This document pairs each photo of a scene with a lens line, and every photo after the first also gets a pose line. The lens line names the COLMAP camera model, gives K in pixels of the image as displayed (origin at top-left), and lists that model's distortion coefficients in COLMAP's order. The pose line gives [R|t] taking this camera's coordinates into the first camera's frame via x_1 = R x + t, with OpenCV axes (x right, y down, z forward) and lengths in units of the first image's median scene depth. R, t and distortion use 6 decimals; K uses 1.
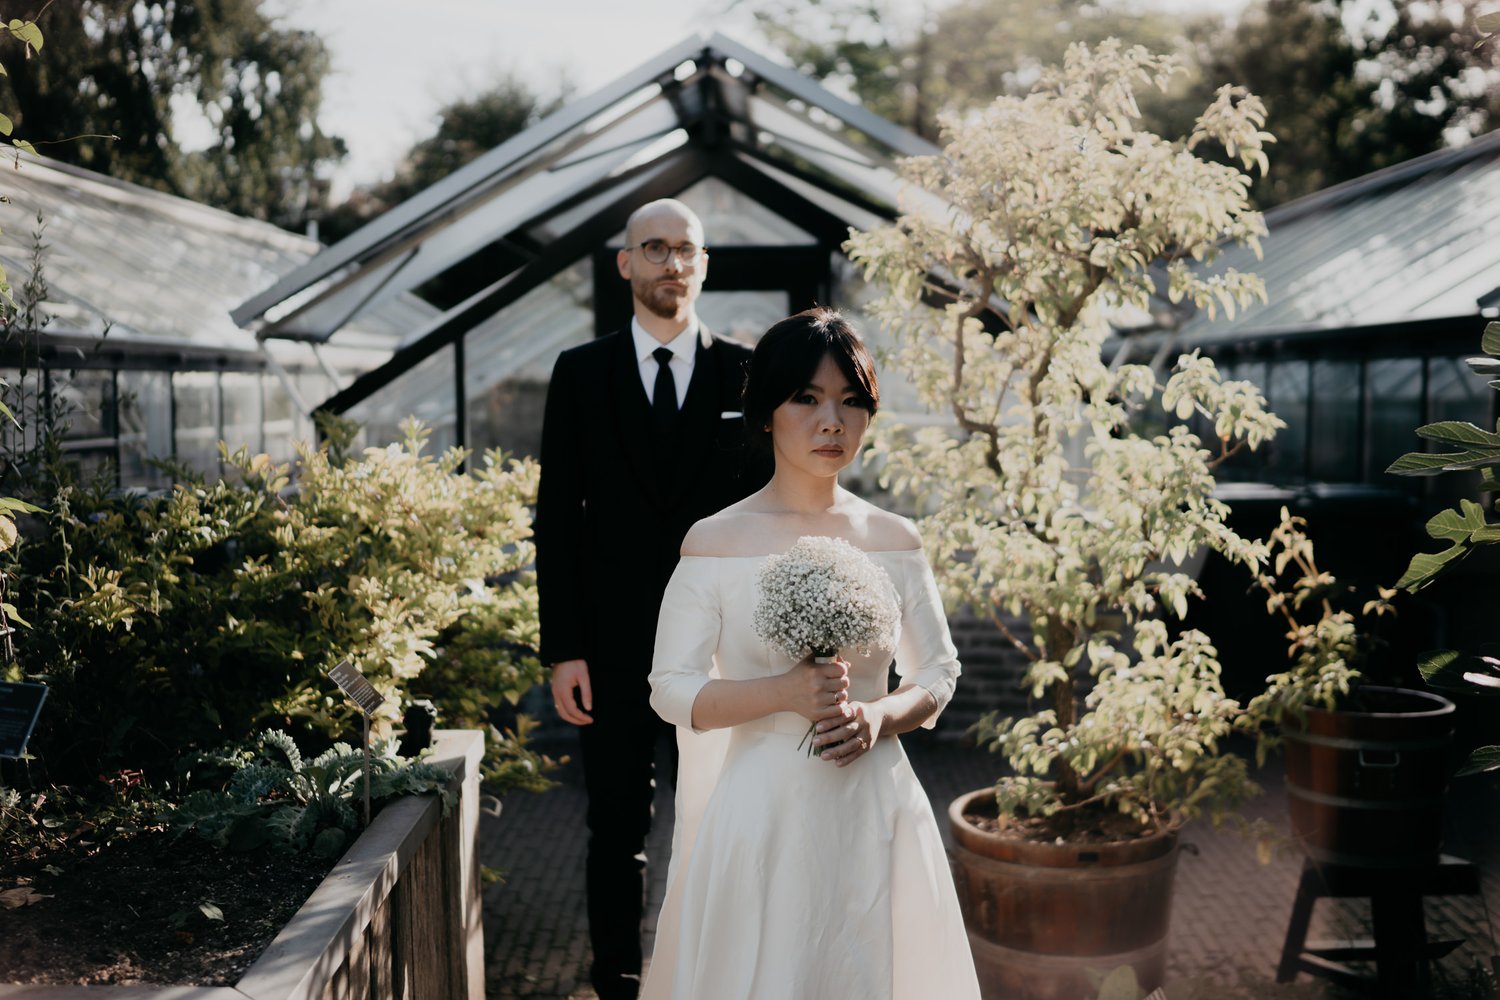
lens RADIAL K [[1395.2, 0, 750.0], [0, 1395.2, 500.0], [0, 0, 1]] dist [-0.135872, 0.182560]
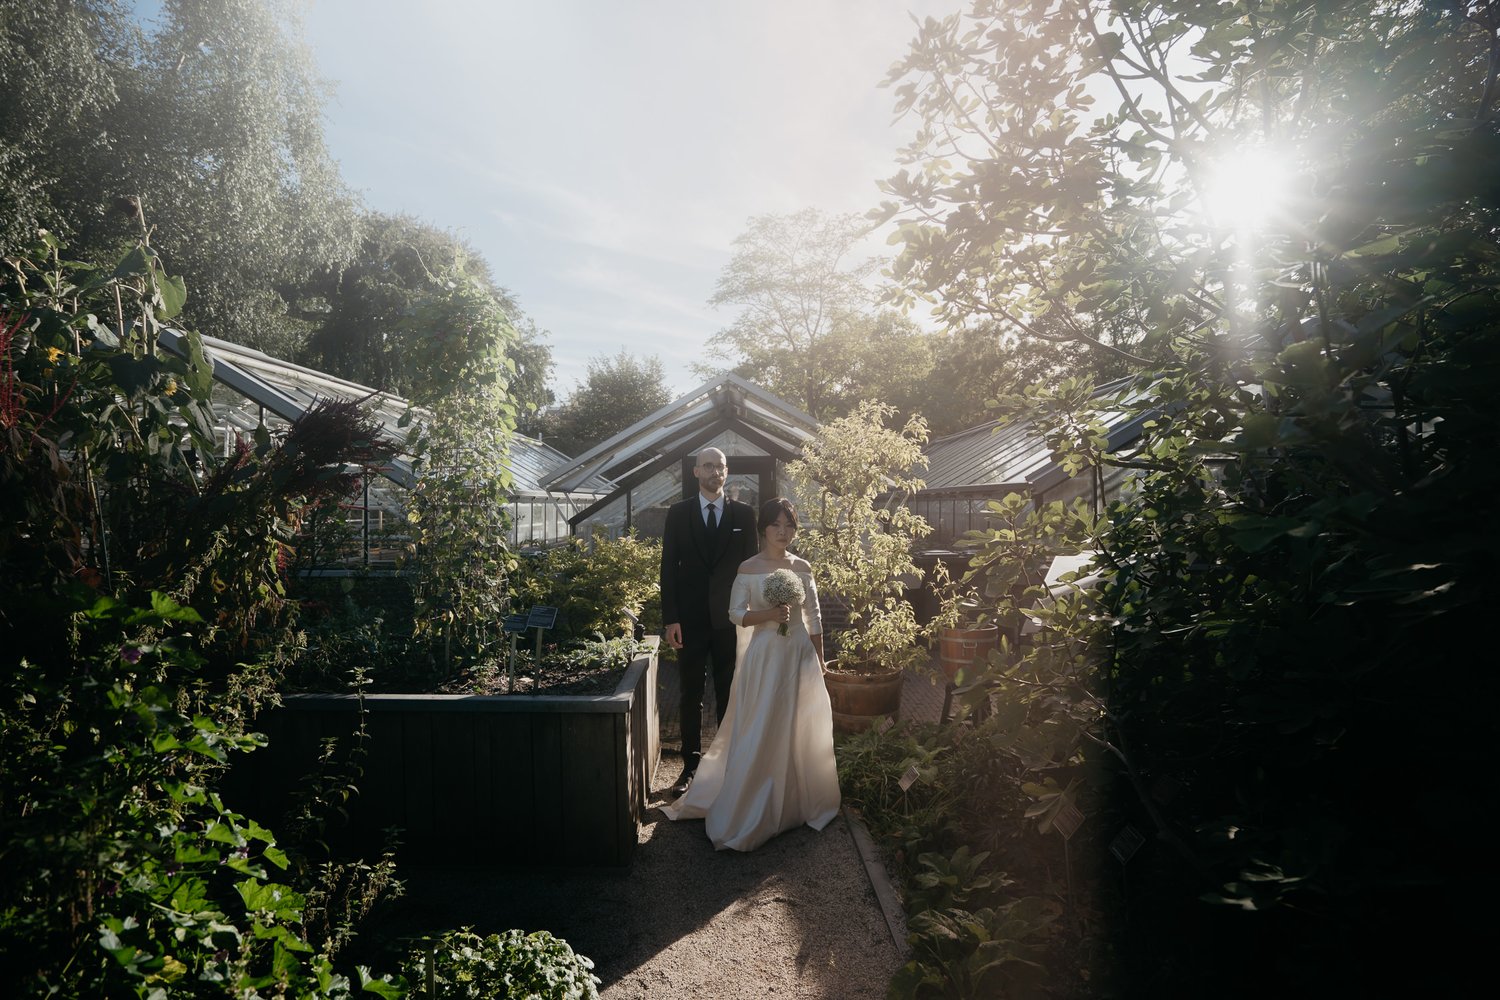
lens RADIAL K [[705.1, 0, 750.0], [0, 705.1, 500.0], [0, 0, 1]] dist [-0.052814, 0.015528]
pose [[0.999405, 0.003076, 0.034348, -0.053986], [-0.000257, 0.996651, -0.081767, 0.005023], [-0.034484, 0.081710, 0.996059, -0.466747]]
